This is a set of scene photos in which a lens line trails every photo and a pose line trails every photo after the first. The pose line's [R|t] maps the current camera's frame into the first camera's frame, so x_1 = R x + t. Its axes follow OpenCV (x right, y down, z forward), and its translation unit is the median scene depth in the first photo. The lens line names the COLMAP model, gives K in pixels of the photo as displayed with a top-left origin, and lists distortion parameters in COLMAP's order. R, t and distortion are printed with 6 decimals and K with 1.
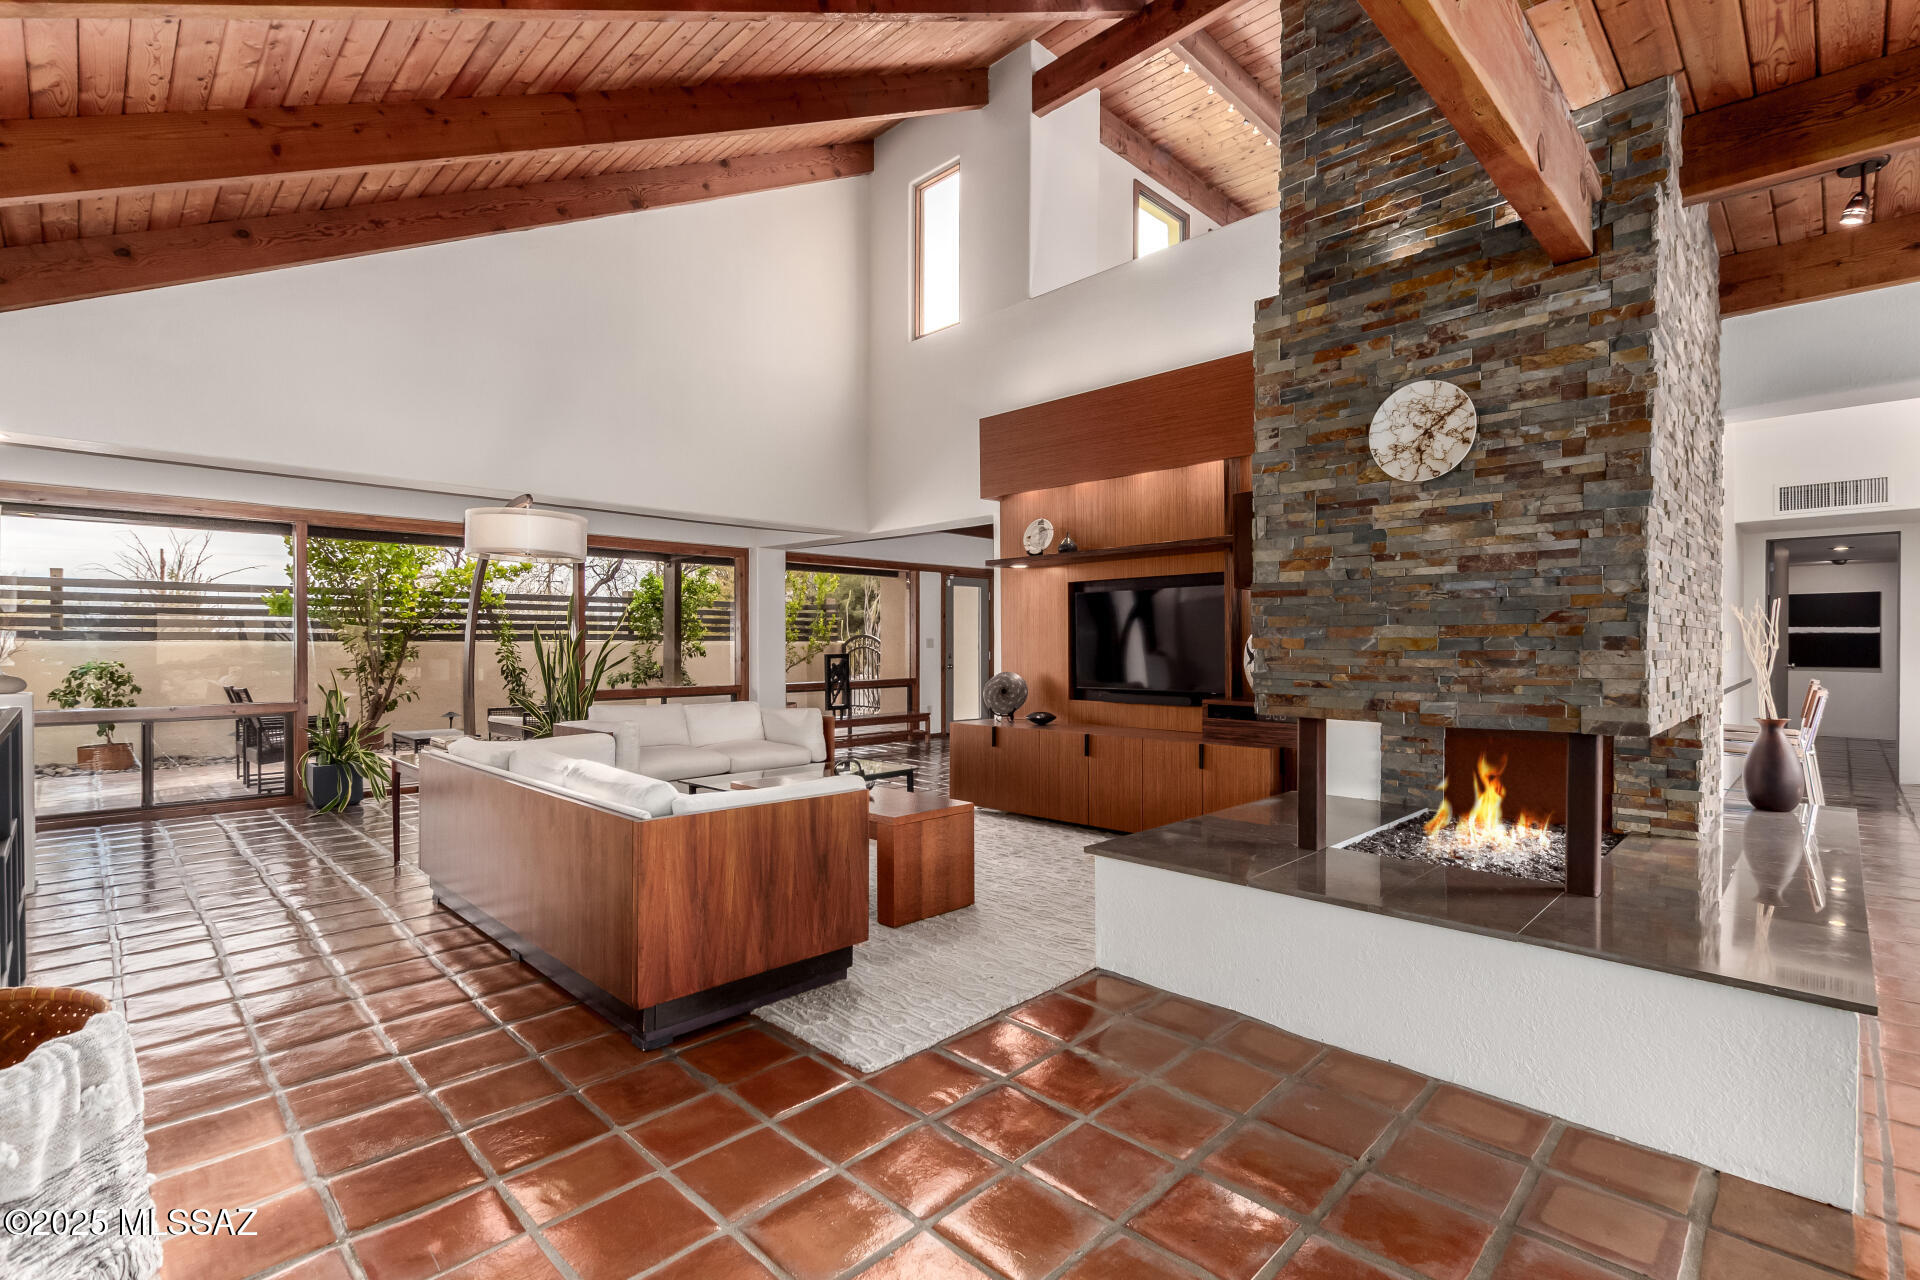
lens RADIAL K [[878.8, 0, 969.1], [0, 878.8, 647.1], [0, 0, 1]] dist [0.008087, -0.001938]
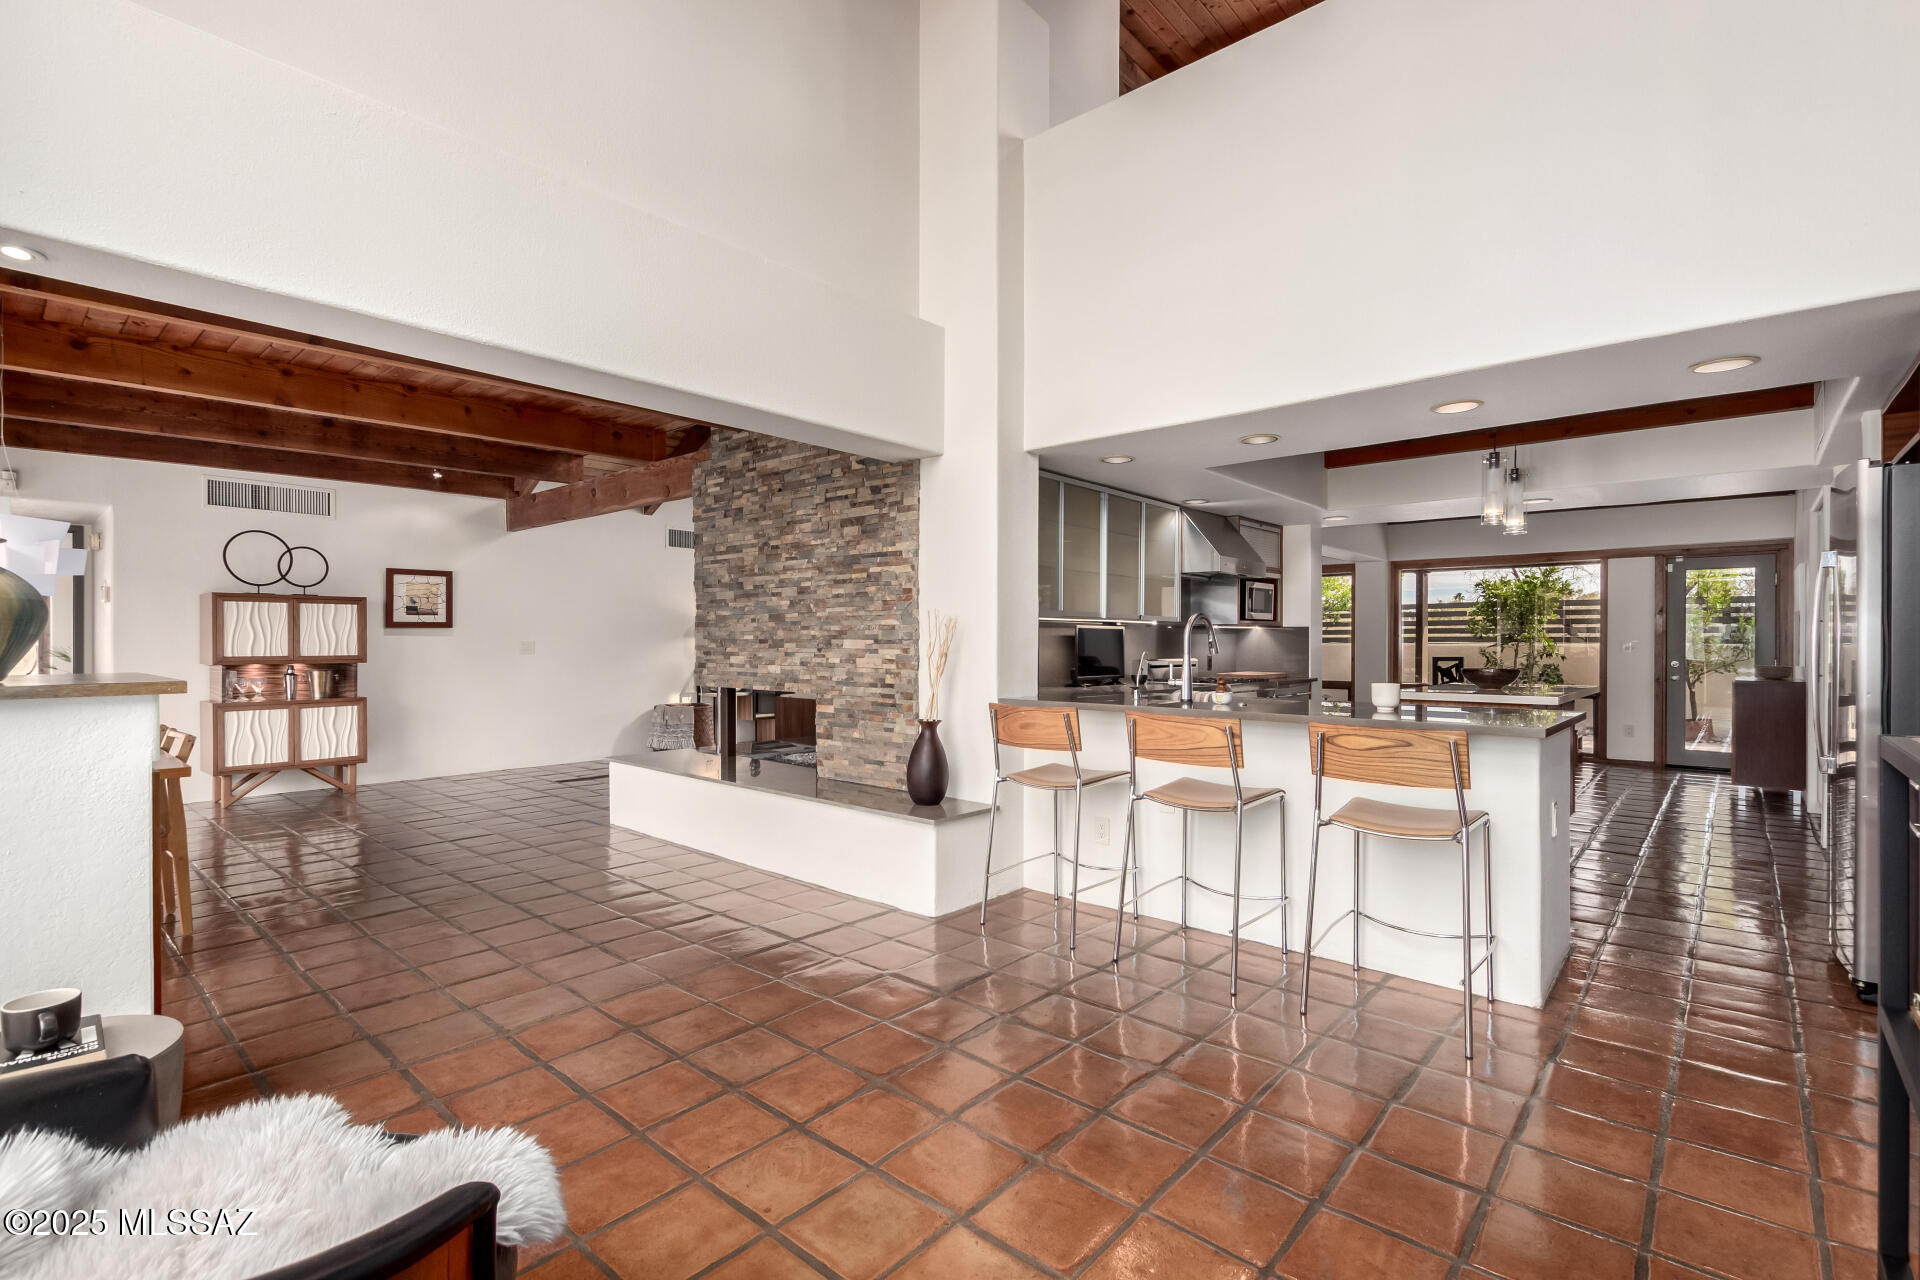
lens RADIAL K [[878.8, 0, 965.2], [0, 878.8, 644.4], [0, 0, 1]] dist [0.008087, -0.001938]
pose [[0.060922, 0.003111, -0.998138, 2.683184], [-0.006153, 0.999977, 0.002741, -0.020667], [0.998124, 0.005975, 0.060939, 1.313536]]
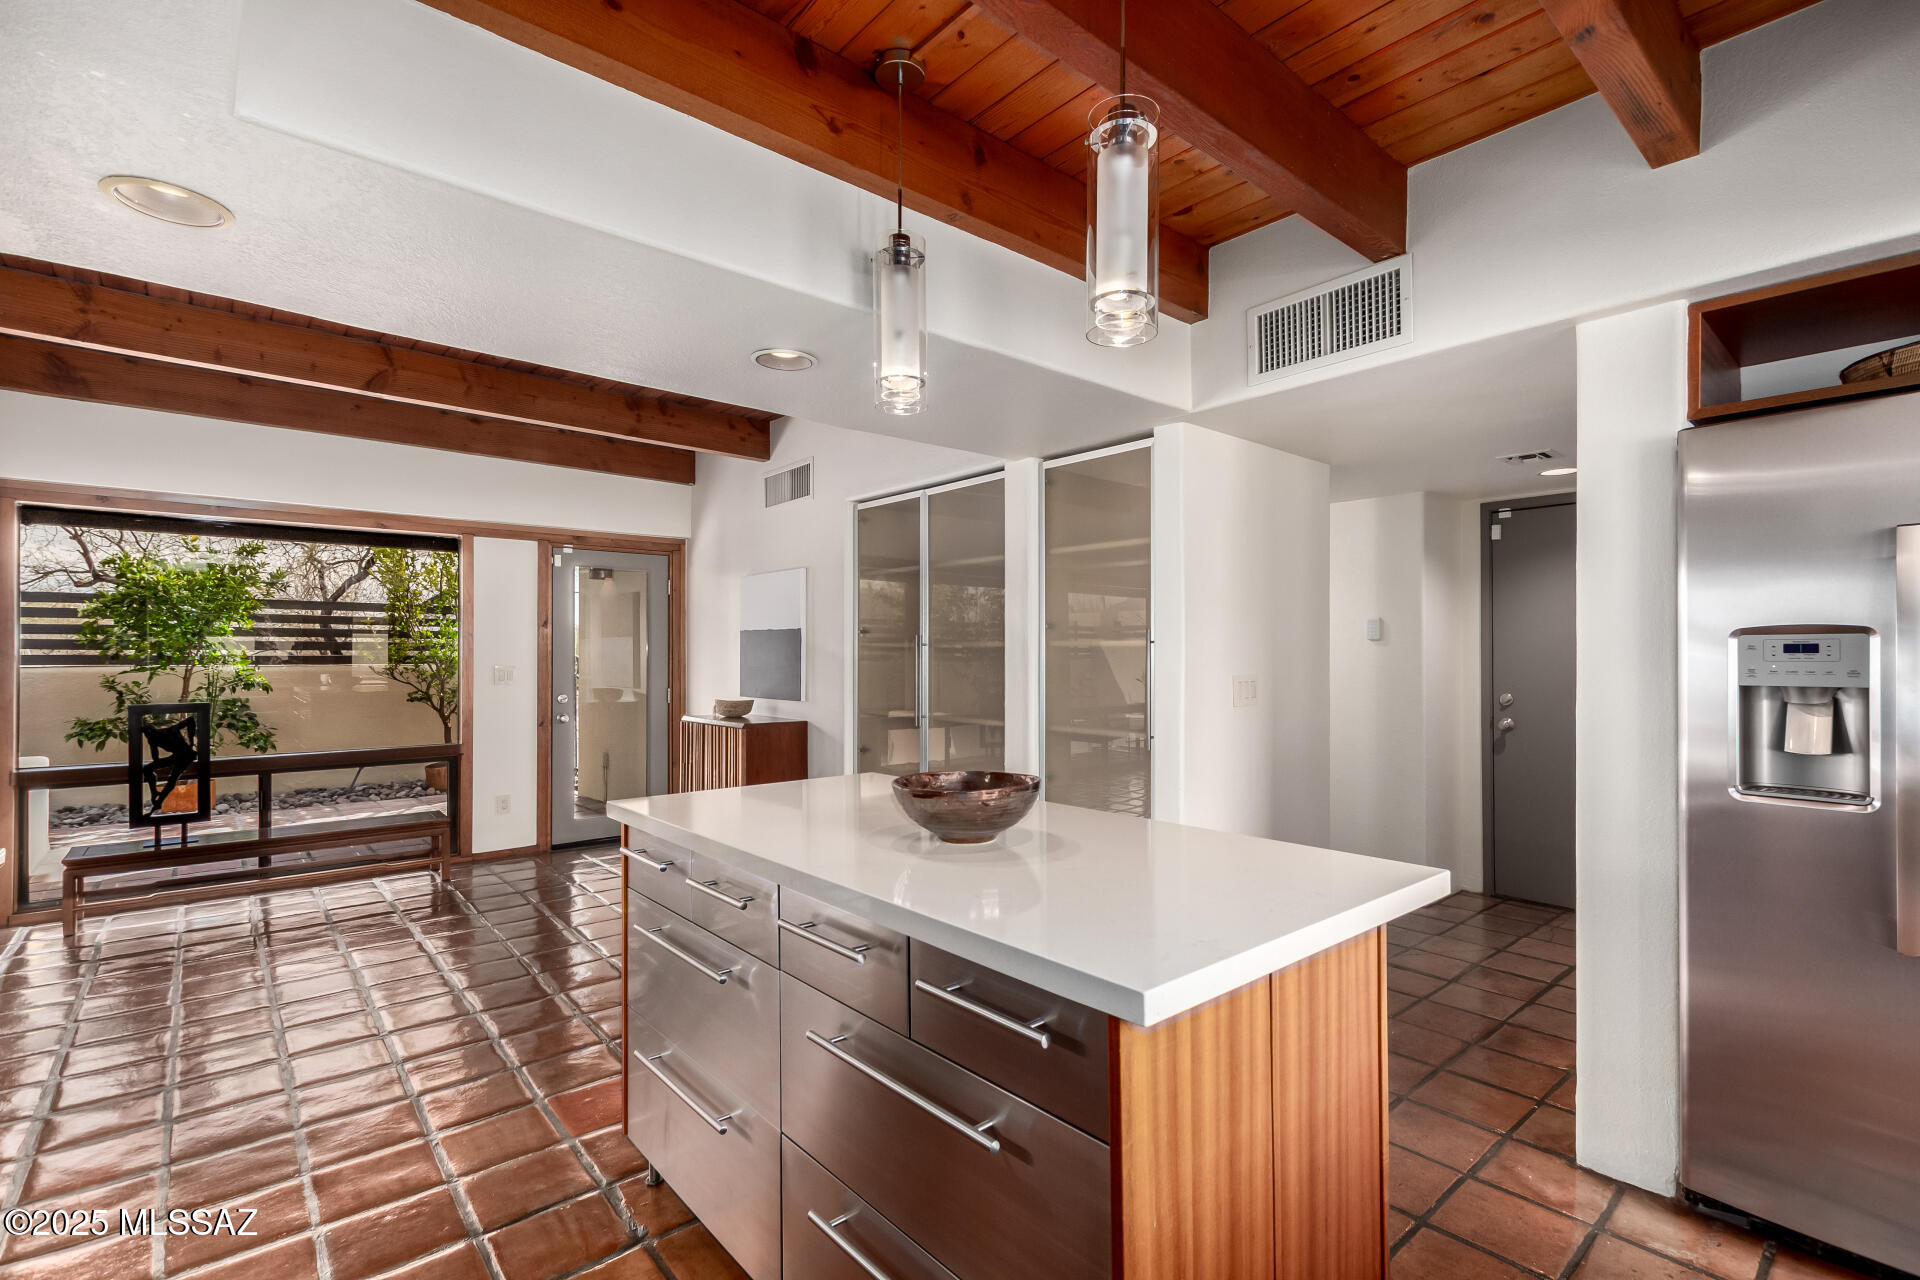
lens RADIAL K [[878.8, 0, 955.3], [0, 878.8, 649.8], [0, 0, 1]] dist [0.008087, -0.001938]
pose [[0.996730, -0.000079, -0.080802, 0.977611], [-0.000906, 0.999926, -0.012154, -0.051195], [0.080797, 0.012188, 0.996656, 1.890570]]
